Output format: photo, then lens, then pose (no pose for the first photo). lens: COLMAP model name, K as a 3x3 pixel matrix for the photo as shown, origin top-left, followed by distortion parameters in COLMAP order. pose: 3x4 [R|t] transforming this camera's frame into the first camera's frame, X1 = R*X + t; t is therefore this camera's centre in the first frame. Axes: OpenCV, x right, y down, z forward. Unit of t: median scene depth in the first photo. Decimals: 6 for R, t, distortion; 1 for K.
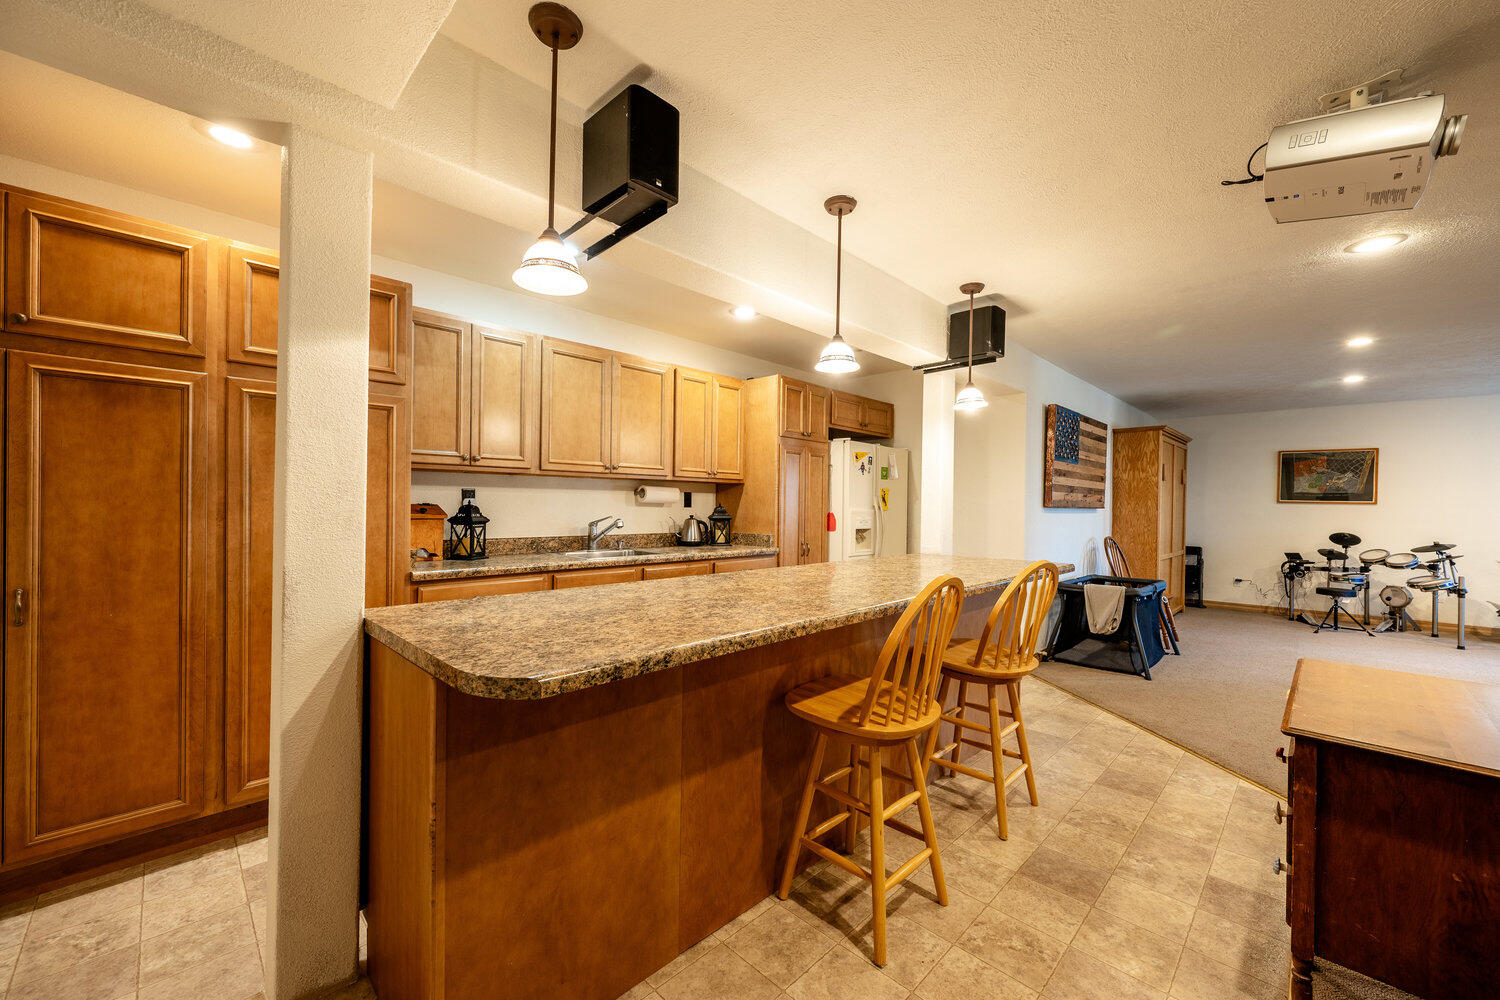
lens RADIAL K [[584.7, 0, 755.1], [0, 584.7, 501.9], [0, 0, 1]] dist [-0.001601, 0.000138]
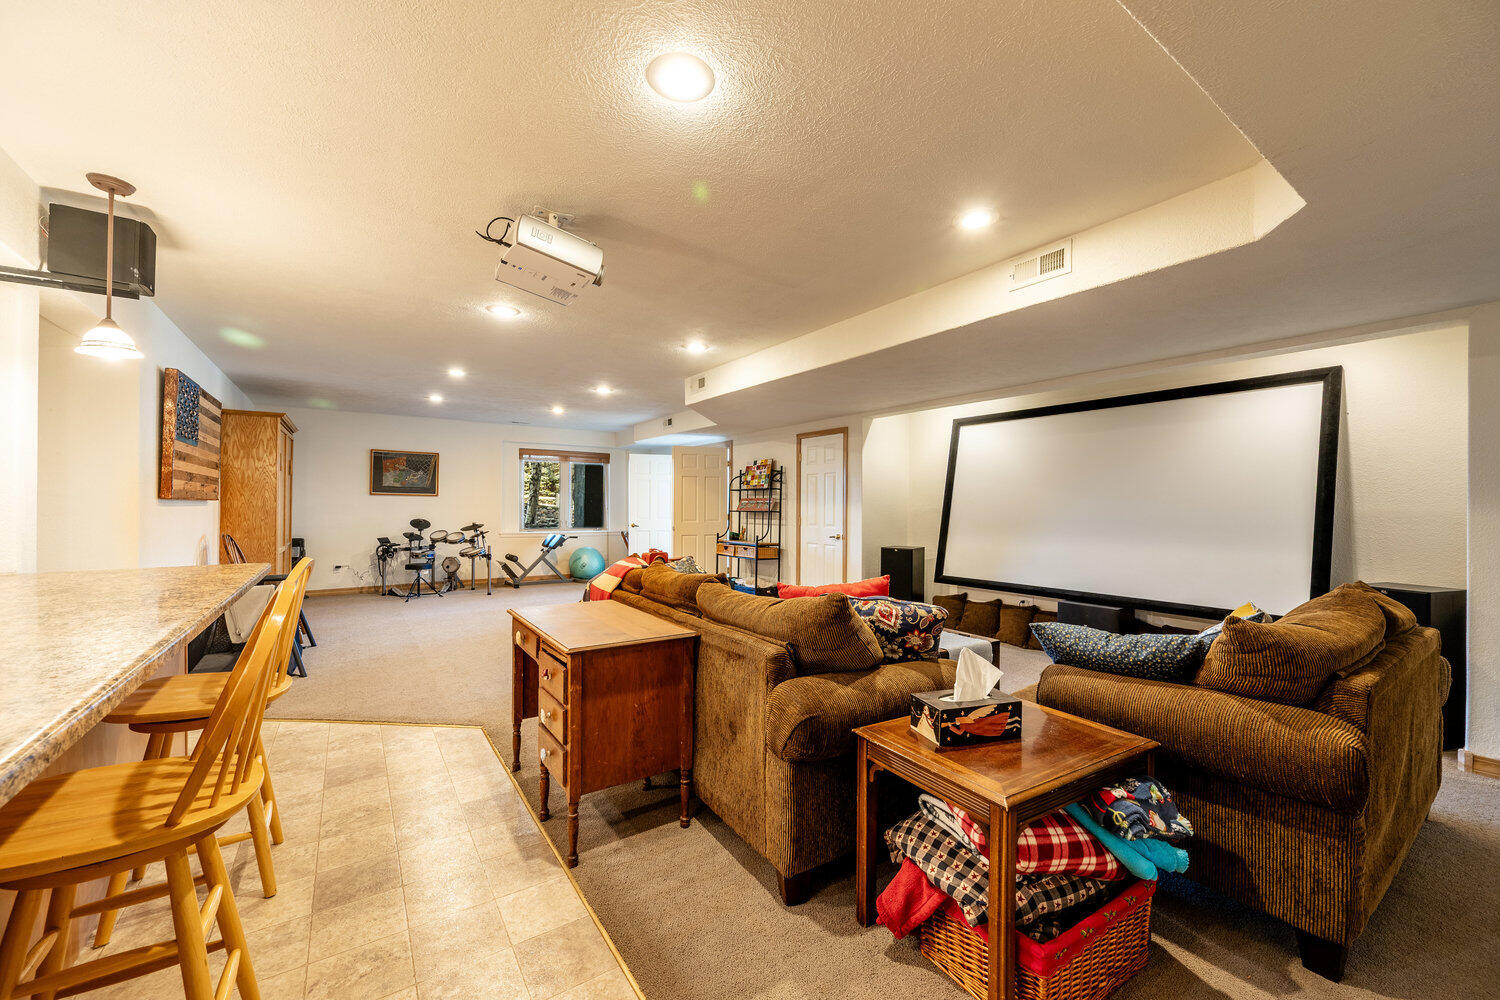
lens RADIAL K [[584.7, 0, 751.5], [0, 584.7, 501.7], [0, 0, 1]] dist [-0.001601, 0.000138]
pose [[0.191637, -0.006782, 0.981442, -0.116103], [-0.006152, 0.999948, 0.008111, 0.001883], [-0.981447, -0.007592, 0.191585, 0.077949]]
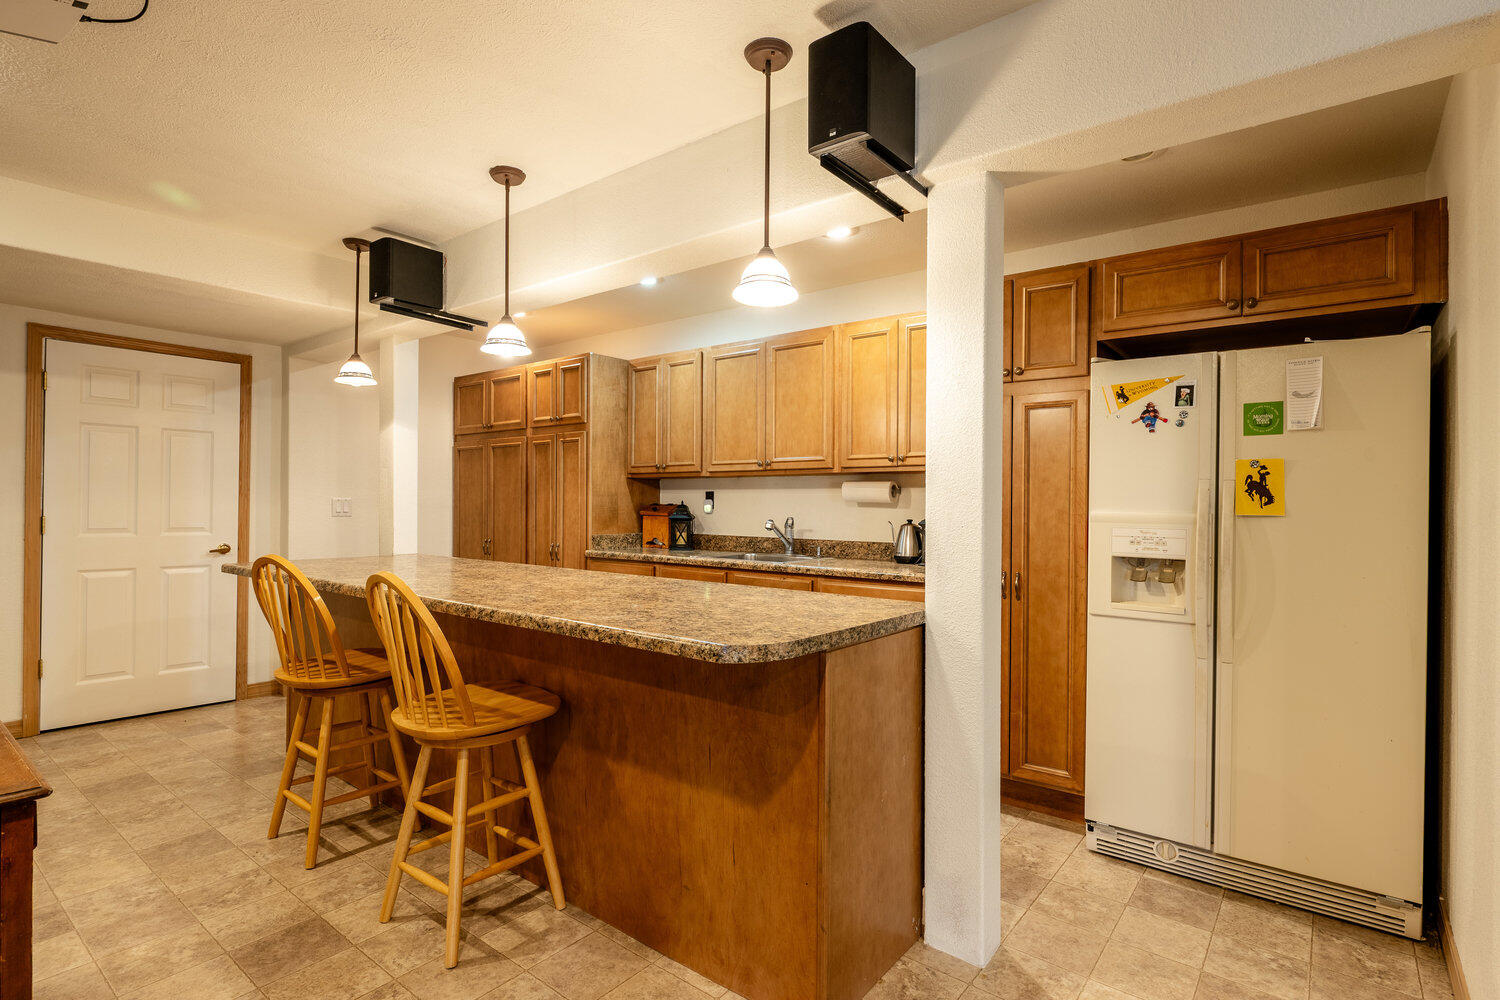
lens RADIAL K [[738.3, 0, 752.7], [0, 738.3, 504.4], [0, 0, 1]] dist [-0.001934, 0.000302]
pose [[0.110552, -0.008821, -0.993831, 0.667499], [-0.001076, 0.999959, -0.008996, 0.011307], [0.993870, 0.002064, 0.110538, 0.626311]]
